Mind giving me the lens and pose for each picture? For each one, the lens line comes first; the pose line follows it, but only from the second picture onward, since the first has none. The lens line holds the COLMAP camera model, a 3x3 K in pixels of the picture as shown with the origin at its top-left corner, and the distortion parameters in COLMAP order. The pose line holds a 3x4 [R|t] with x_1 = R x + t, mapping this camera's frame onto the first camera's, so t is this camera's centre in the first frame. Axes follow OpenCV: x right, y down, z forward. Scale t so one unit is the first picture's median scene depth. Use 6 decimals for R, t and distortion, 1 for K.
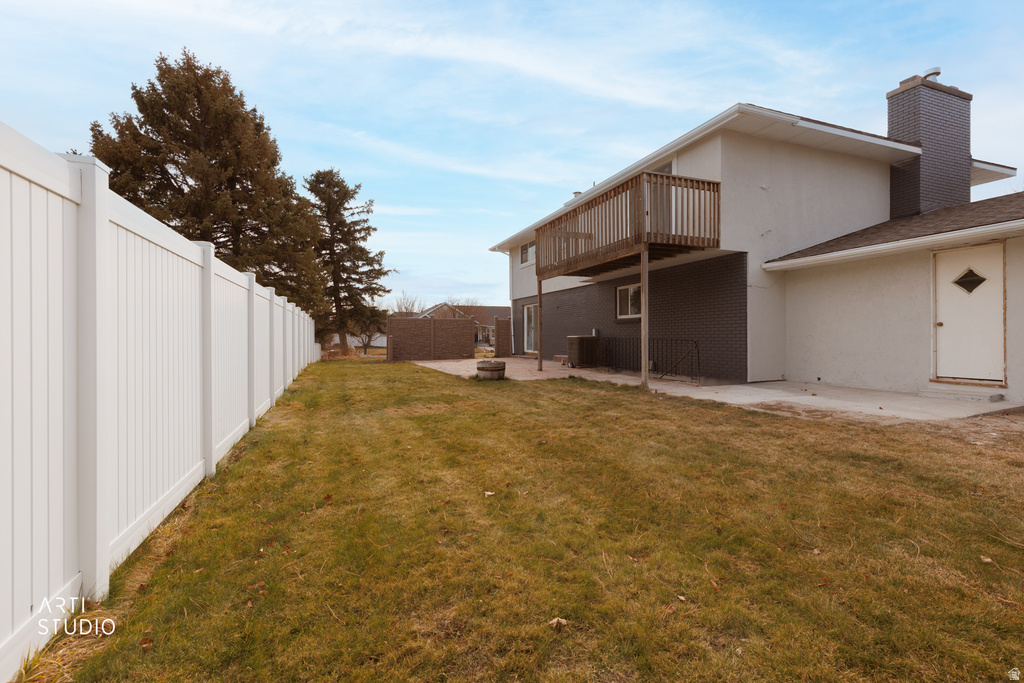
lens RADIAL K [[458.5, 0, 512.1], [0, 458.5, 336.7], [0, 0, 1]] dist [0.006064, 0.000106]
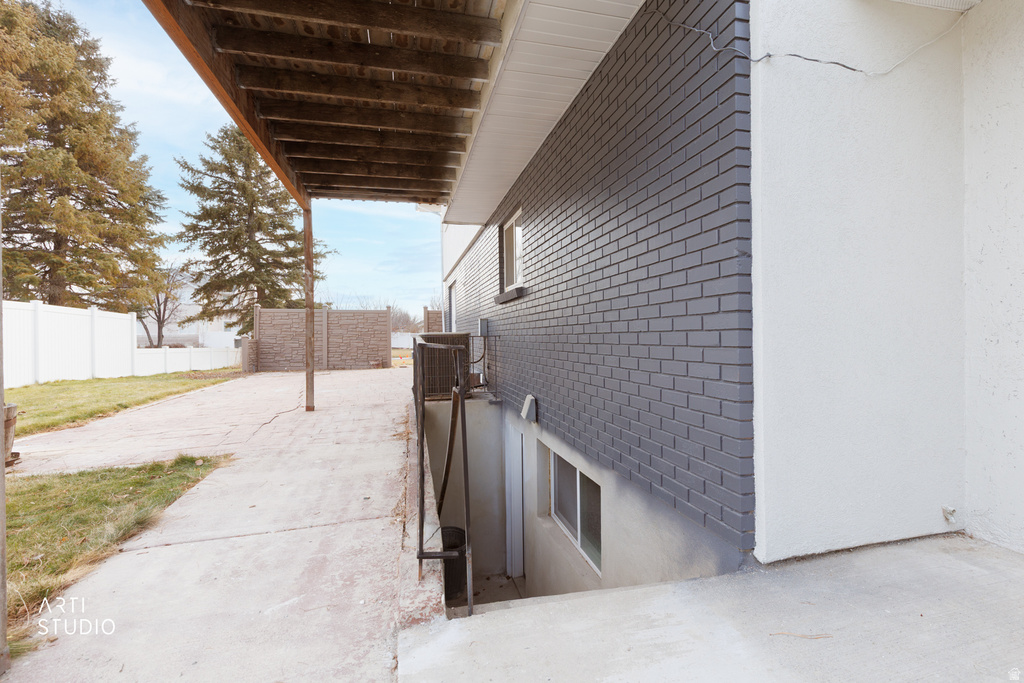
lens RADIAL K [[458.5, 0, 512.9], [0, 458.5, 338.3], [0, 0, 1]] dist [0.006064, 0.000106]
pose [[0.992313, -0.005068, -0.123652, 0.435279], [0.005695, 0.999973, 0.004715, 0.003320], [0.123625, -0.005383, 0.992314, 0.794417]]
